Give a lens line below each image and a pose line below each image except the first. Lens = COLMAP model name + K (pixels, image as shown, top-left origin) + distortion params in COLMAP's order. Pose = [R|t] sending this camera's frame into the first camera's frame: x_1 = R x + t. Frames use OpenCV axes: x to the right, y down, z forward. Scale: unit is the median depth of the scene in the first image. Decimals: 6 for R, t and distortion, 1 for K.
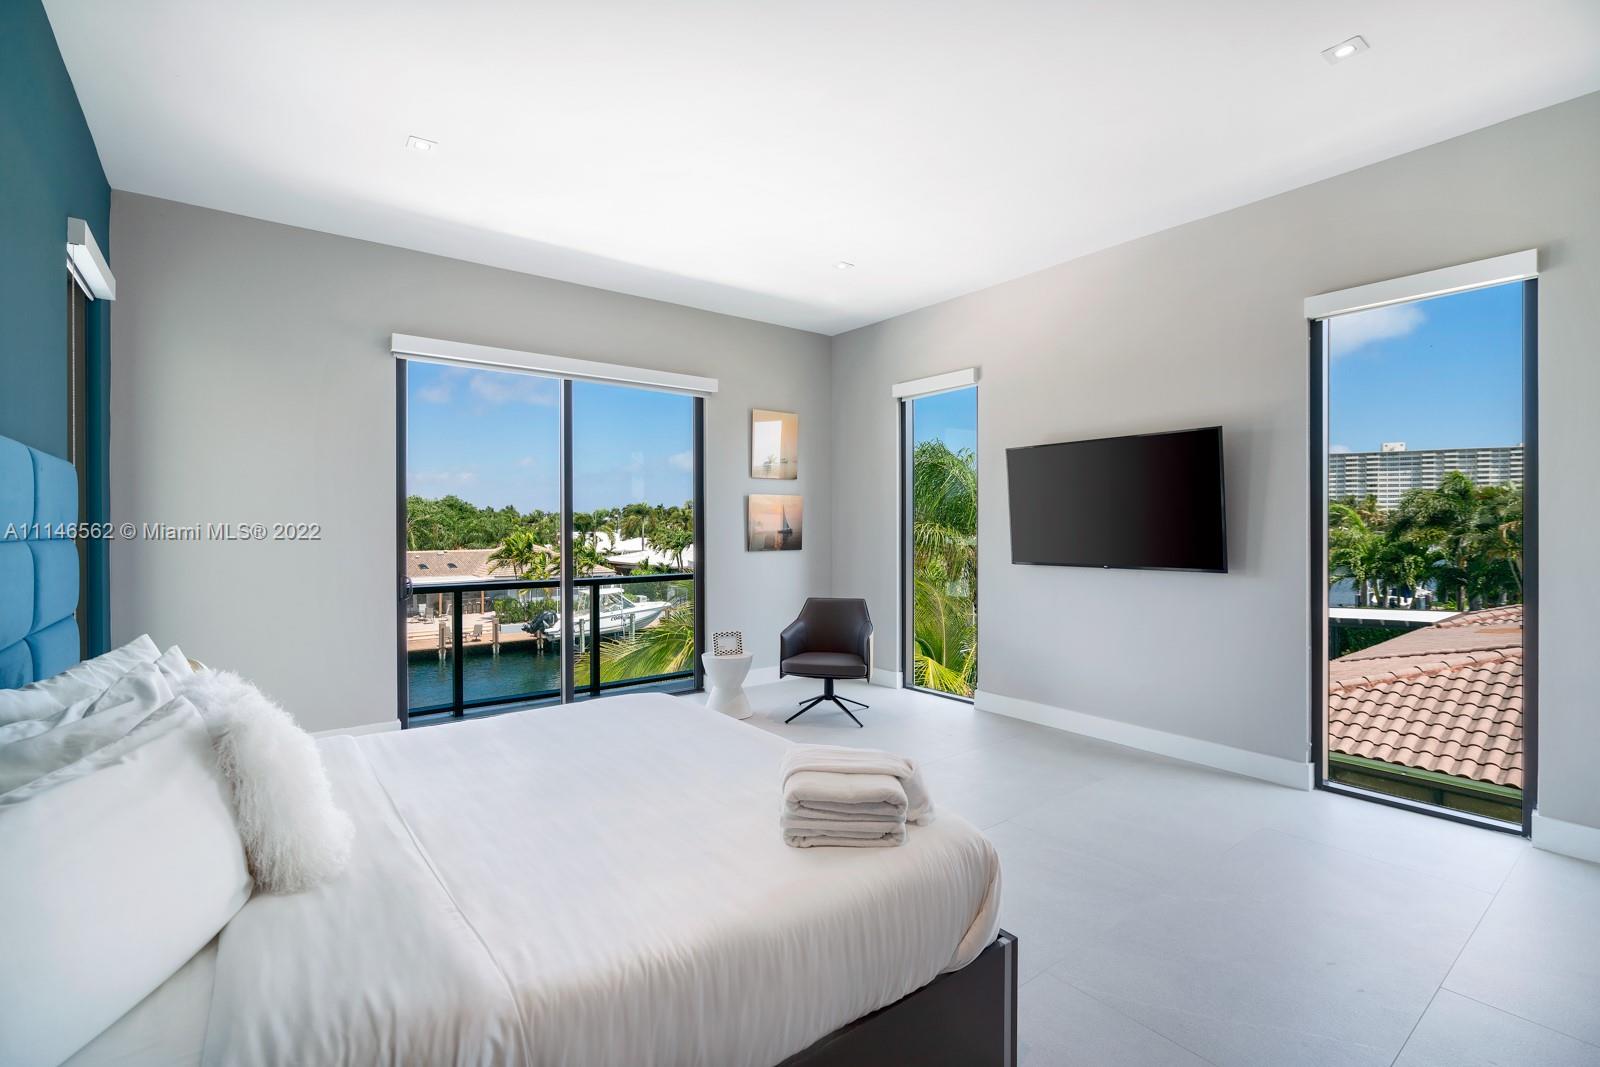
lens RADIAL K [[724.8, 0, 787.6], [0, 724.8, 527.7], [0, 0, 1]] dist [0.001361, 0.000025]
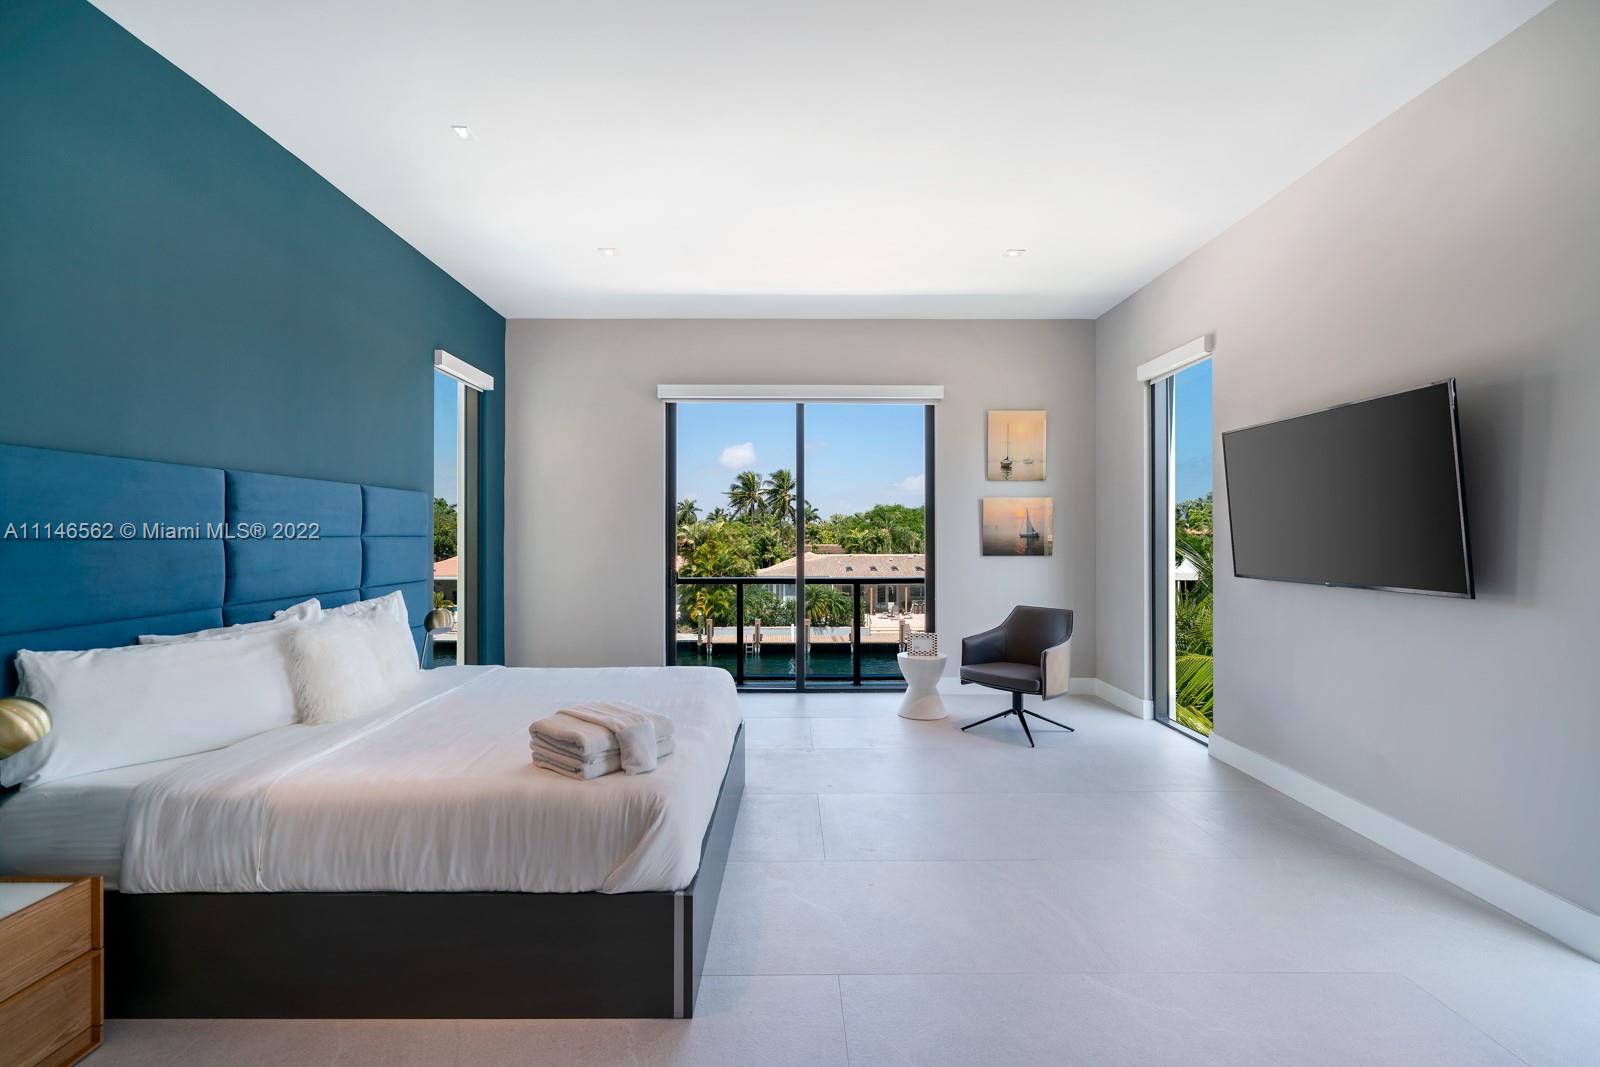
lens RADIAL K [[724.8, 0, 791.8], [0, 724.8, 533.6], [0, 0, 1]] dist [0.001361, 0.000025]
pose [[0.801848, 0.001500, -0.597526, 0.371147], [-0.002222, 0.999997, -0.000471, 0.003692], [0.597524, 0.001706, 0.801849, 0.065522]]
